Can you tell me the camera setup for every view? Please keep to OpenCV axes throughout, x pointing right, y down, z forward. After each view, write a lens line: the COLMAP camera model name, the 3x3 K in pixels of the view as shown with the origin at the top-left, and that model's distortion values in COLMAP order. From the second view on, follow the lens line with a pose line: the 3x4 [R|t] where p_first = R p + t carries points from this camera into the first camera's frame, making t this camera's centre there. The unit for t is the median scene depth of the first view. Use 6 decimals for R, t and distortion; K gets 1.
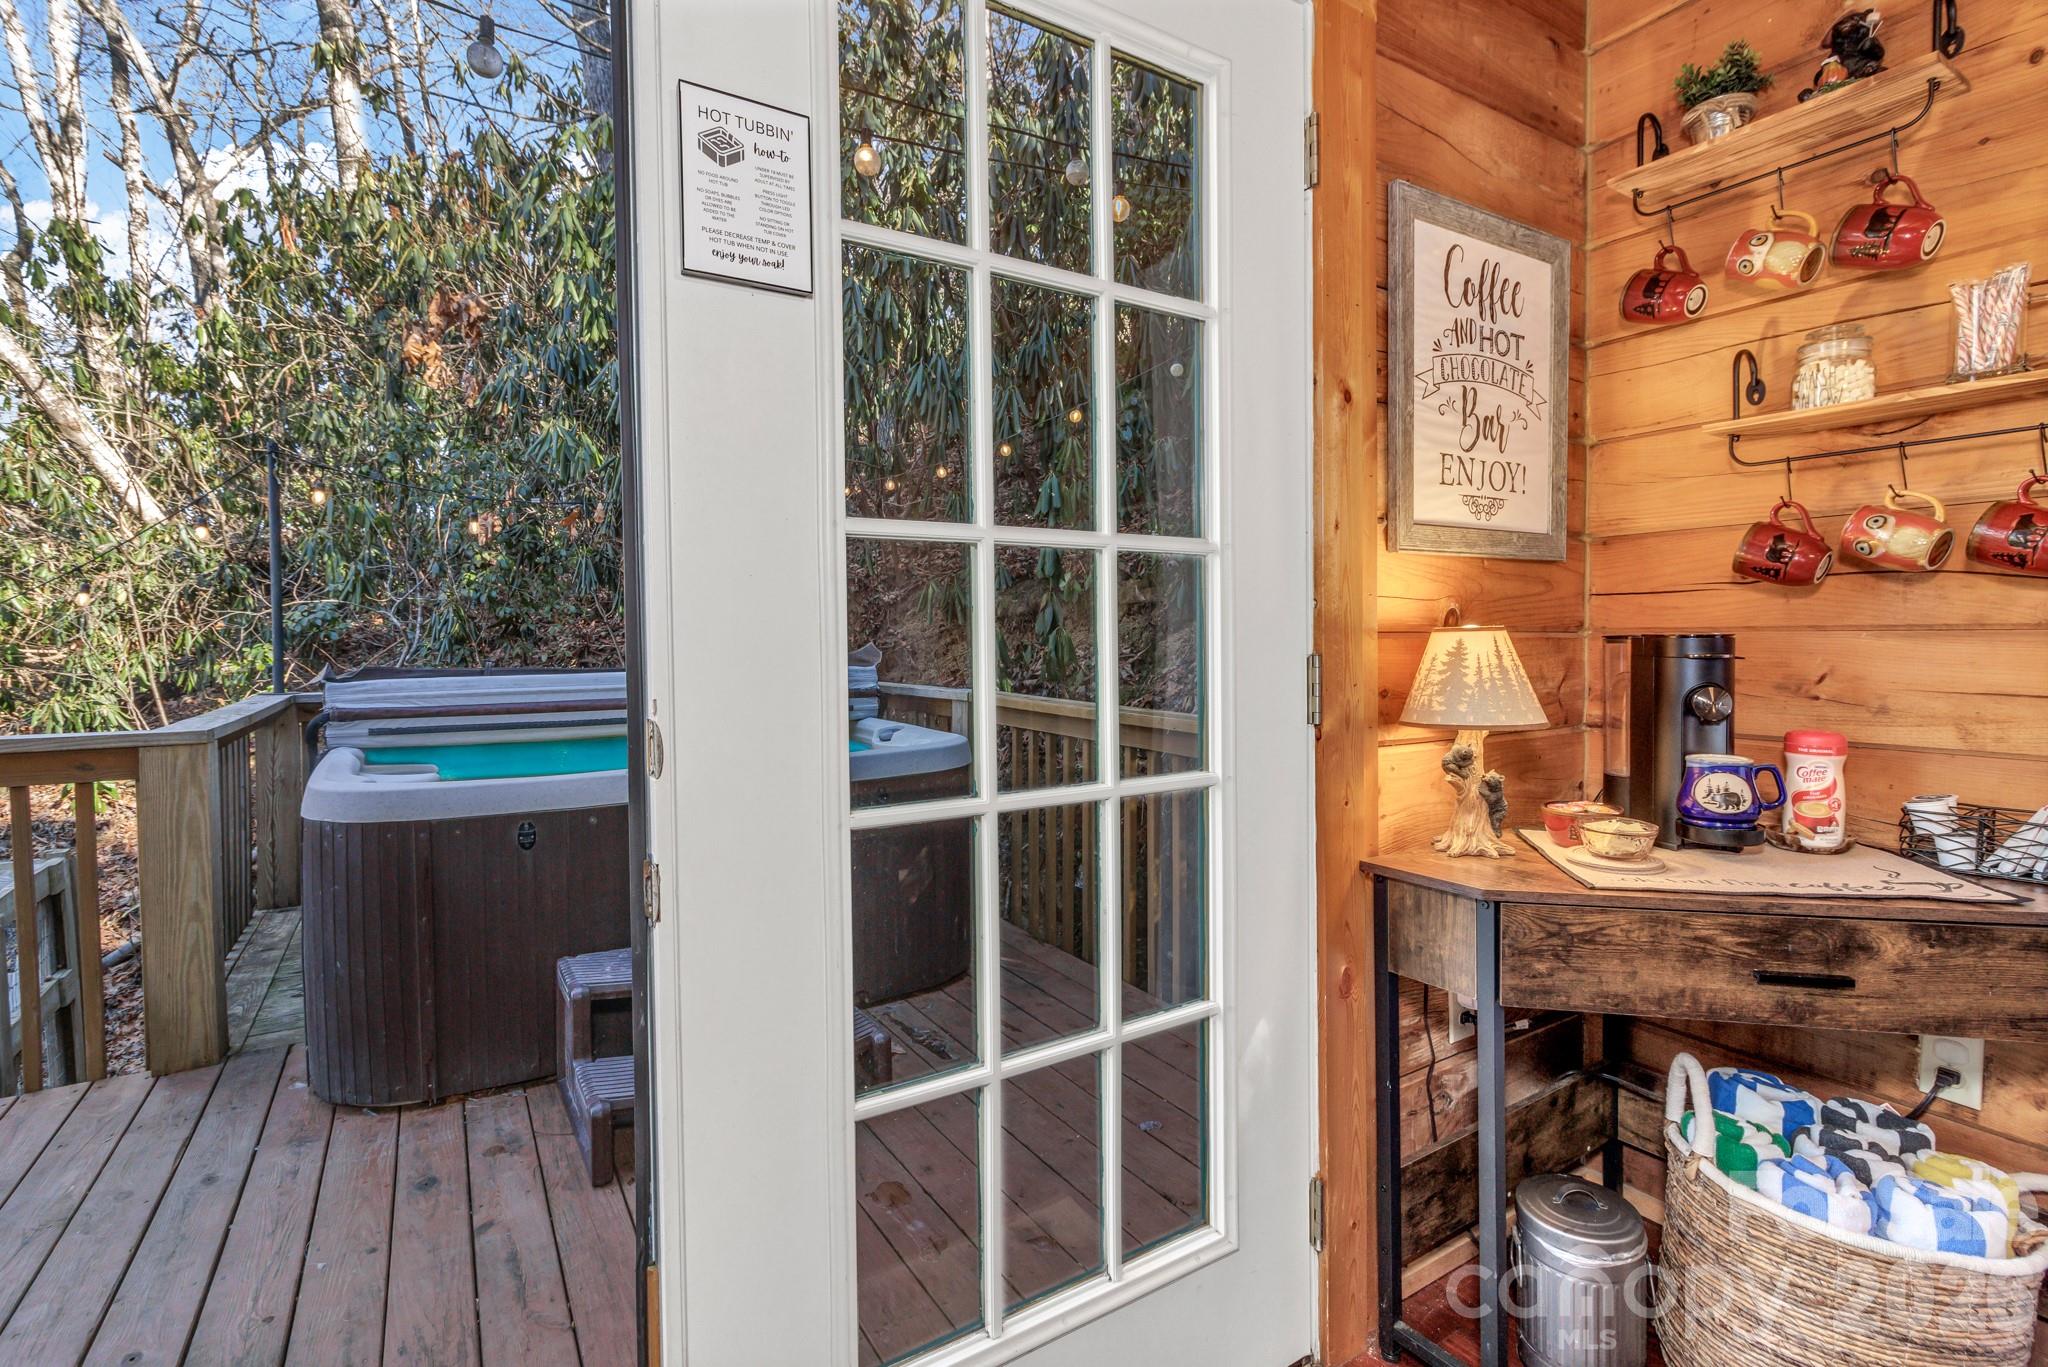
lens RADIAL K [[946.2, 0, 1033.7], [0, 946.2, 662.8], [0, 0, 1]] dist [0.003705, 0.000897]
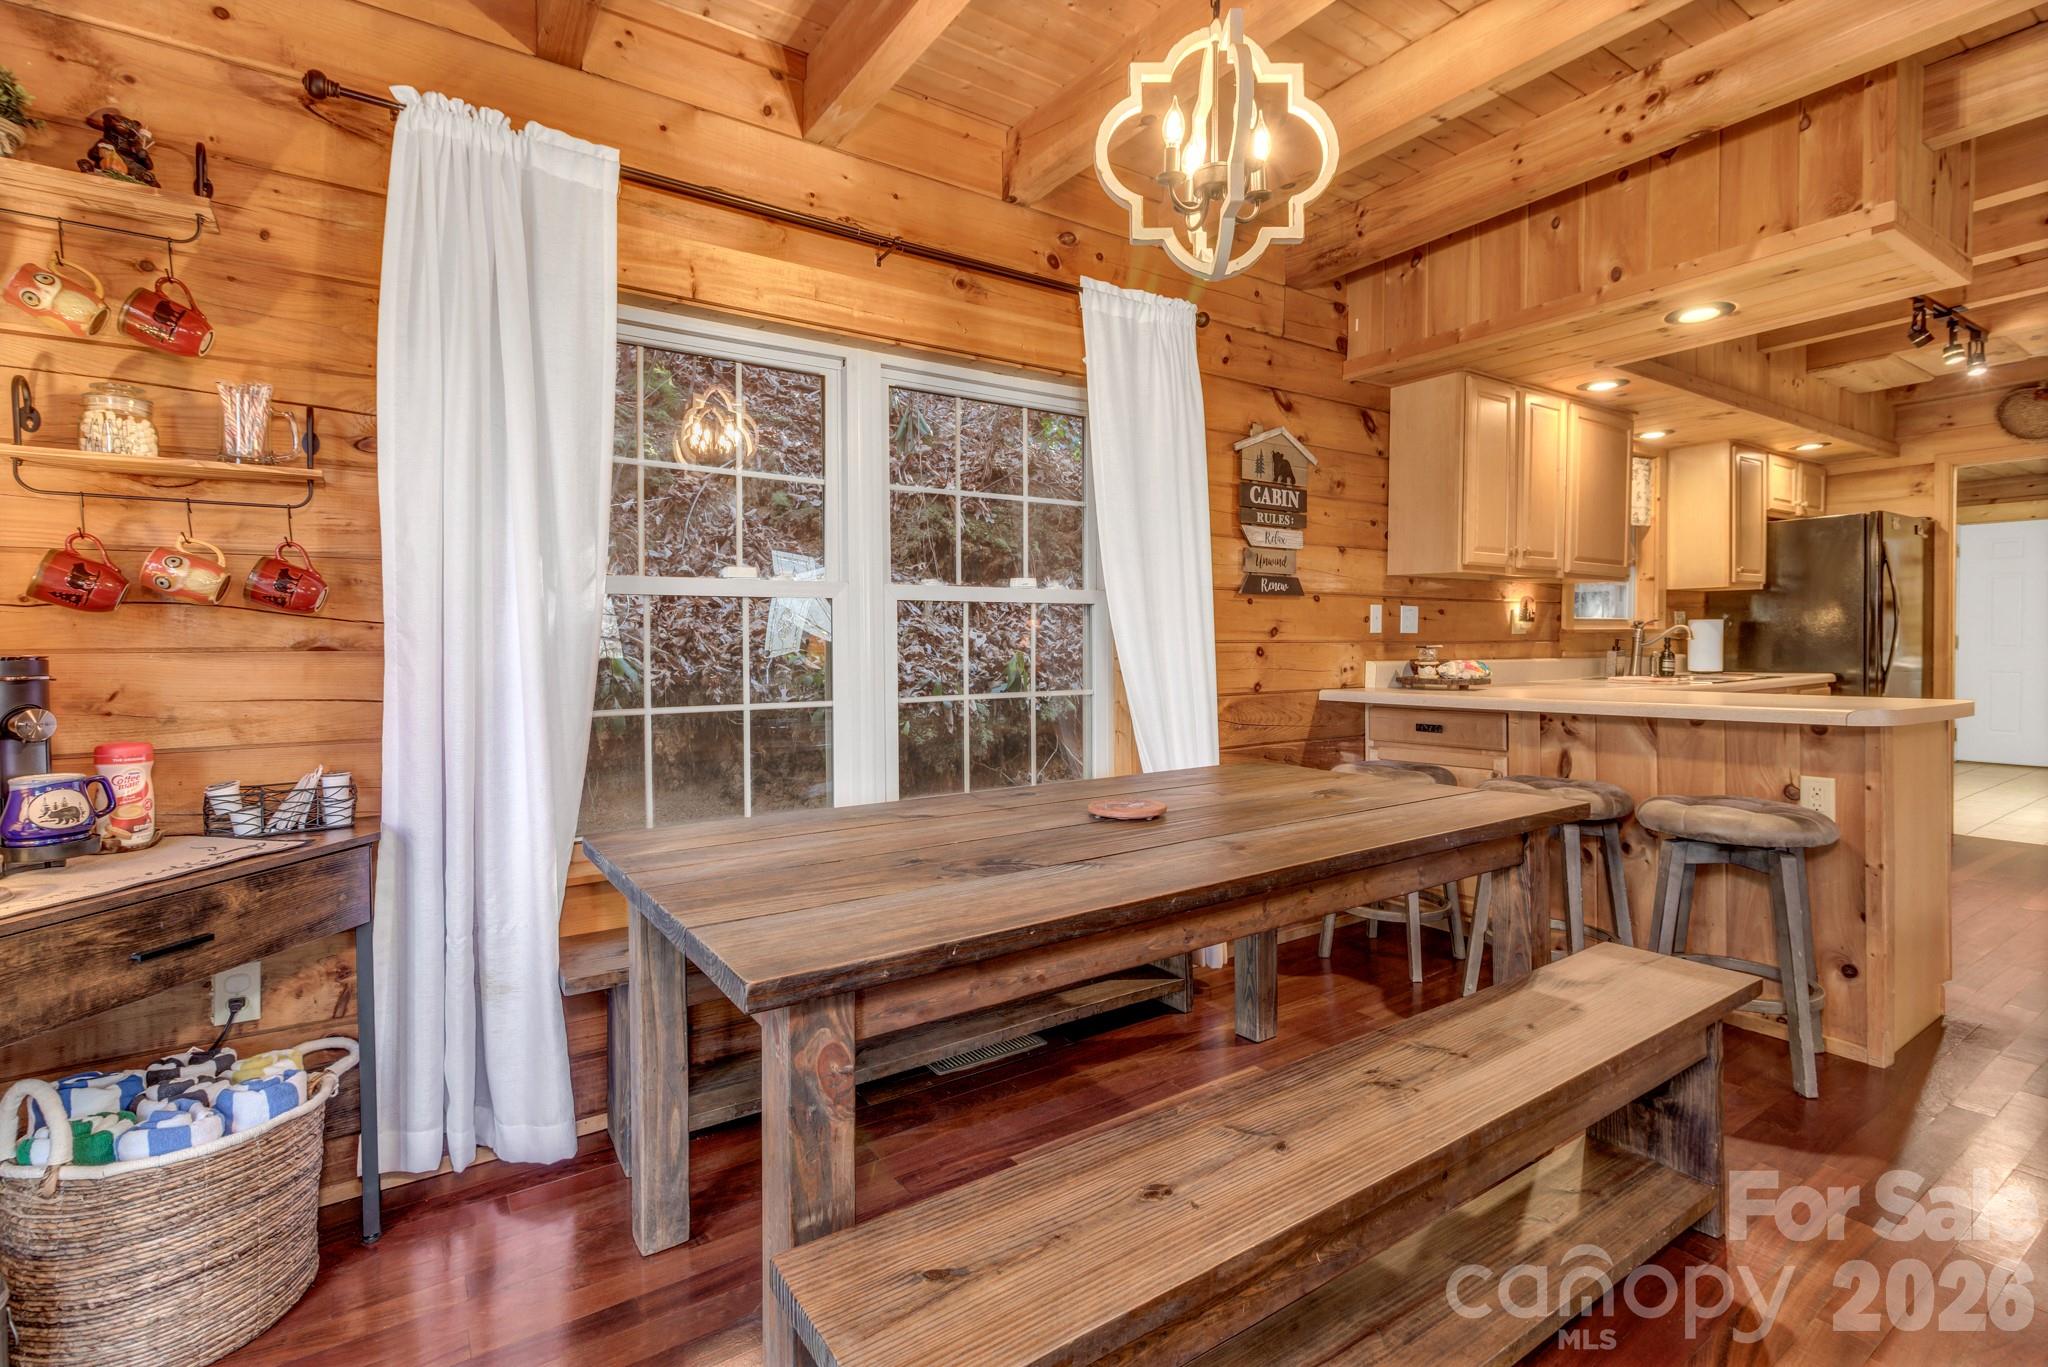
lens RADIAL K [[946.2, 0, 1027.5], [0, 946.2, 654.2], [0, 0, 1]] dist [0.003705, 0.000897]
pose [[-0.040338, -0.003636, 0.999179, -0.341607], [0.038076, 0.999261, 0.005174, 0.002723], [-0.998460, 0.038254, -0.040170, -0.021272]]
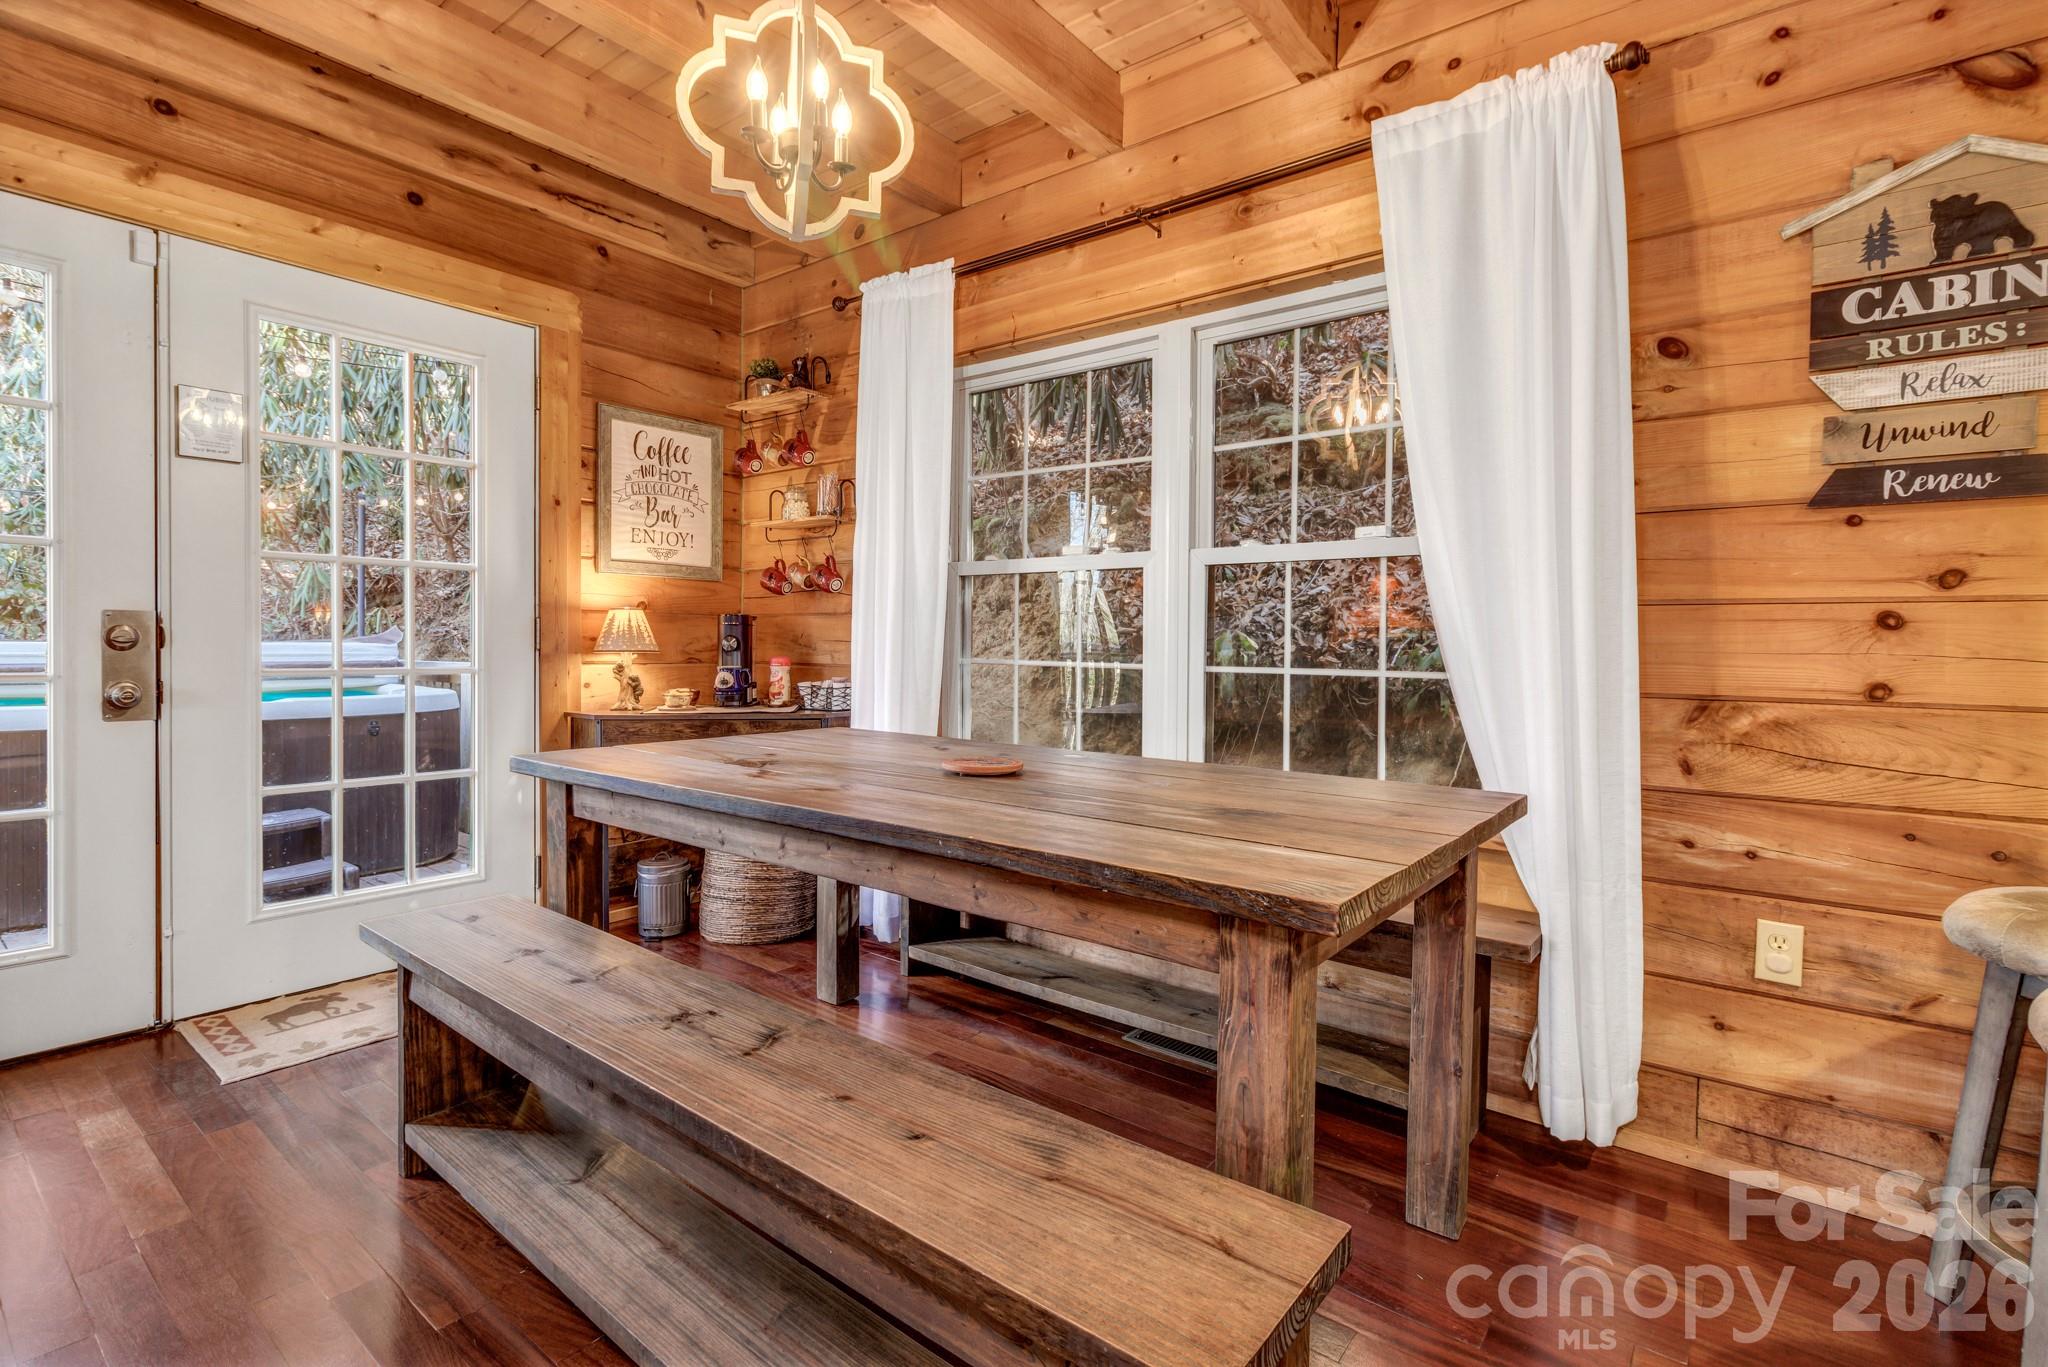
lens RADIAL K [[946.2, 0, 1027.0], [0, 946.2, 654.7], [0, 0, 1]] dist [0.003705, 0.000897]
pose [[0.940980, 0.016009, 0.338084, 0.614787], [-0.010109, 0.999764, -0.019205, 0.107493], [-0.338311, 0.014654, 0.940920, -1.451432]]
